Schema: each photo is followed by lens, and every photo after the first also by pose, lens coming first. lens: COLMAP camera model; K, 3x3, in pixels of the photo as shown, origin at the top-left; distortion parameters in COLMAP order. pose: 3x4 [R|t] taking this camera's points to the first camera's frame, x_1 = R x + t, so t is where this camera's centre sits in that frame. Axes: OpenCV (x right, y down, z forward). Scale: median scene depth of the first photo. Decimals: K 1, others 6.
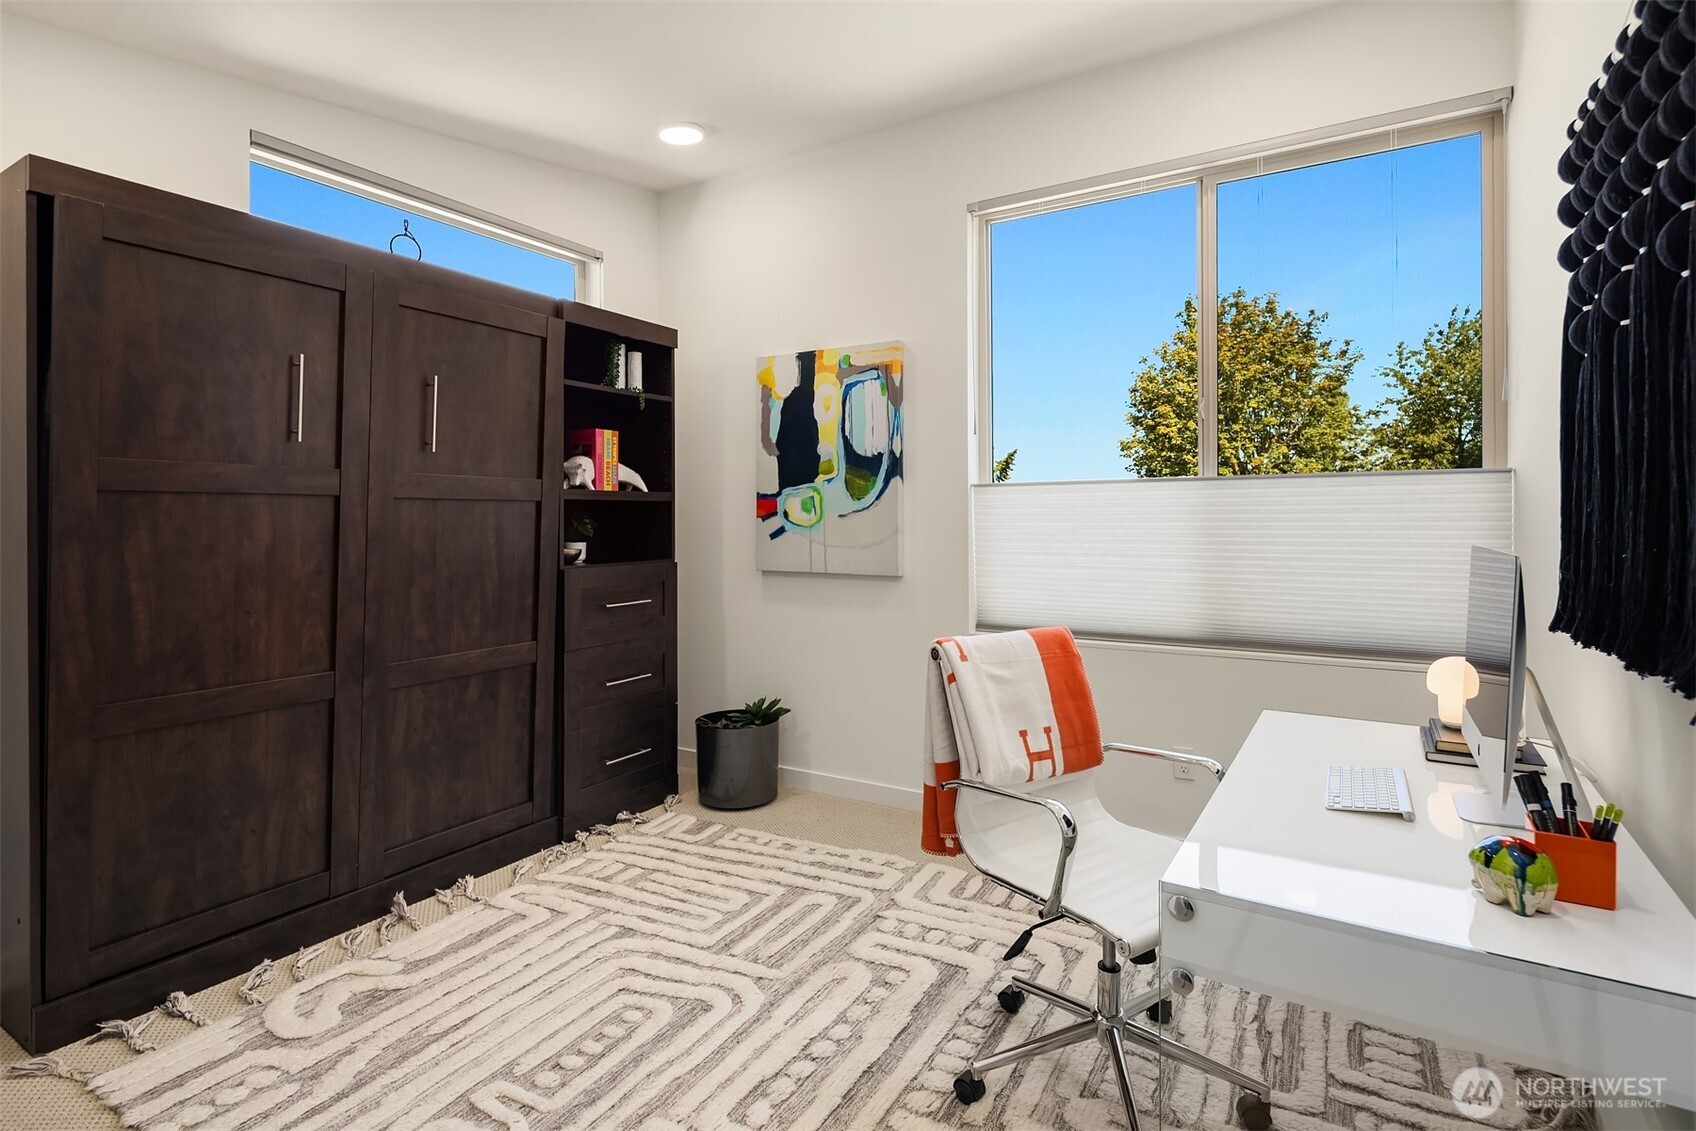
lens RADIAL K [[822.9, 0, 852.9], [0, 822.9, 524.5], [0, 0, 1]] dist [-0.002417, 0.000050]
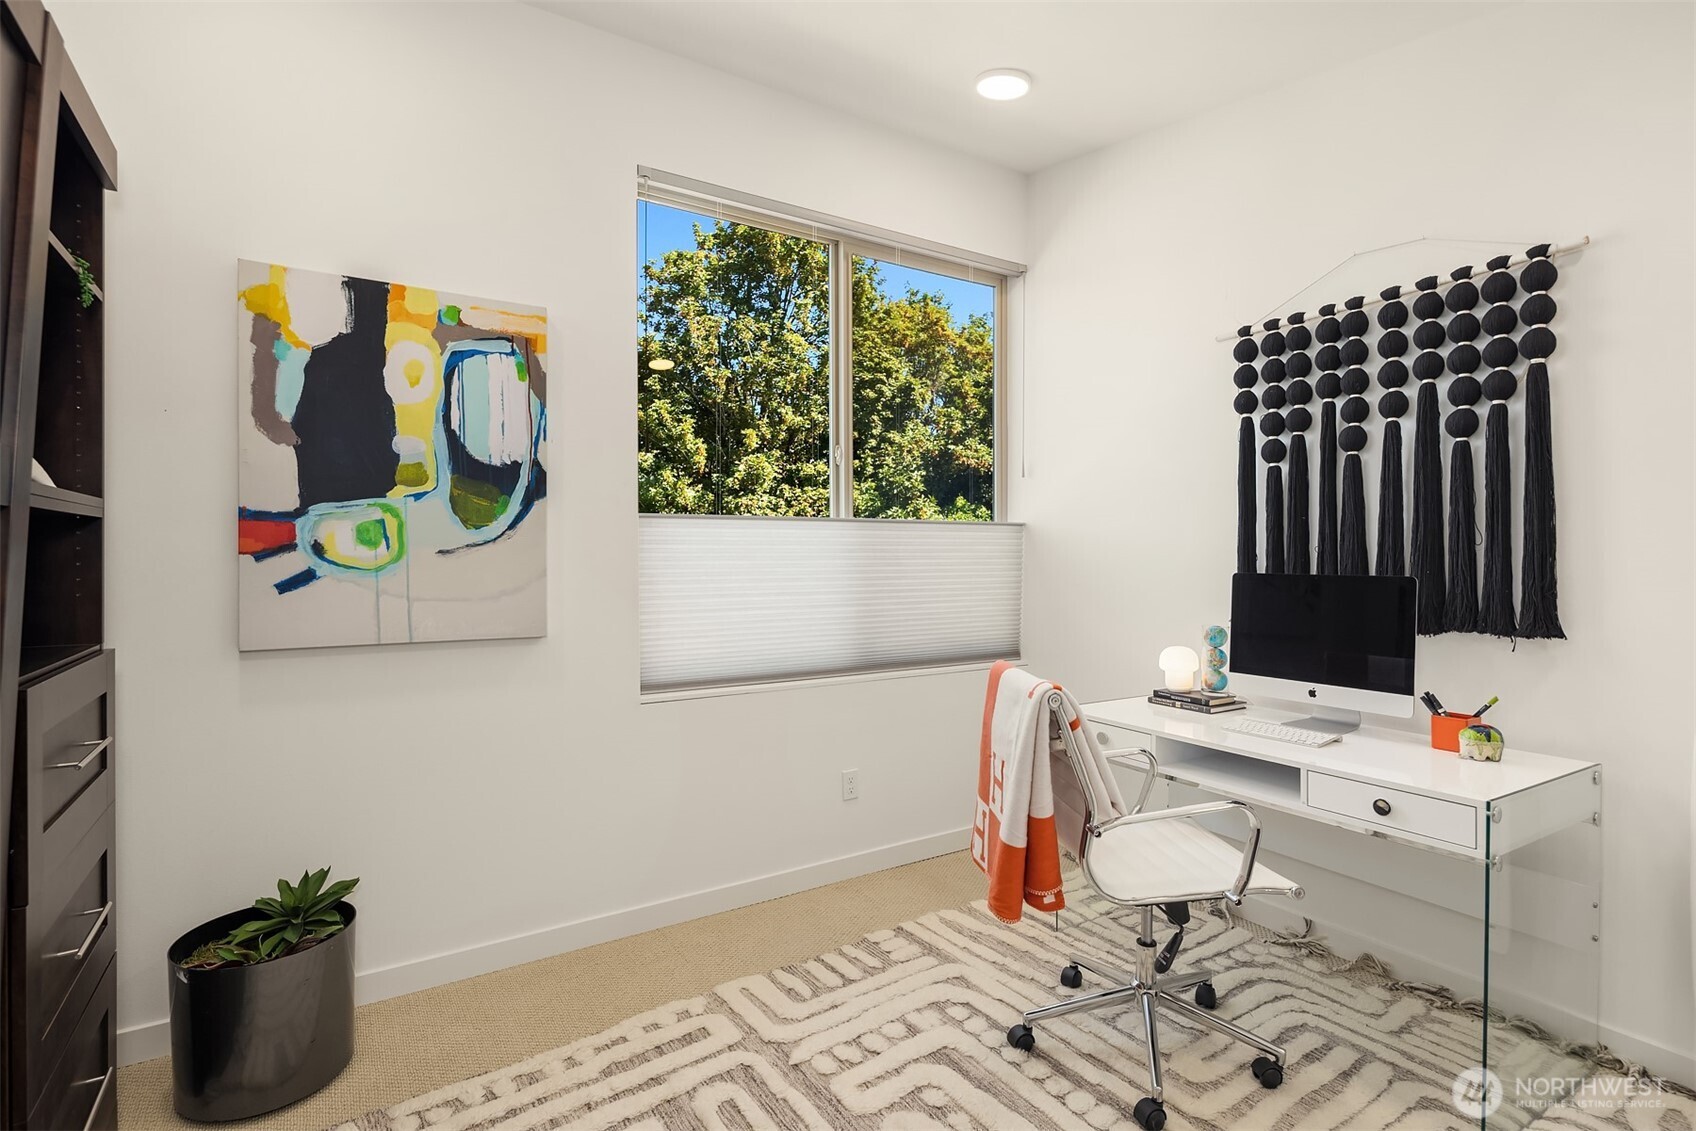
lens RADIAL K [[822.9, 0, 848.1], [0, 822.9, 558.1], [0, 0, 1]] dist [-0.002417, 0.000050]
pose [[0.438970, -0.003687, 0.898494, -0.457379], [0.001872, 0.999993, 0.003189, -0.007129], [-0.898500, 0.000282, 0.438974, 0.430253]]
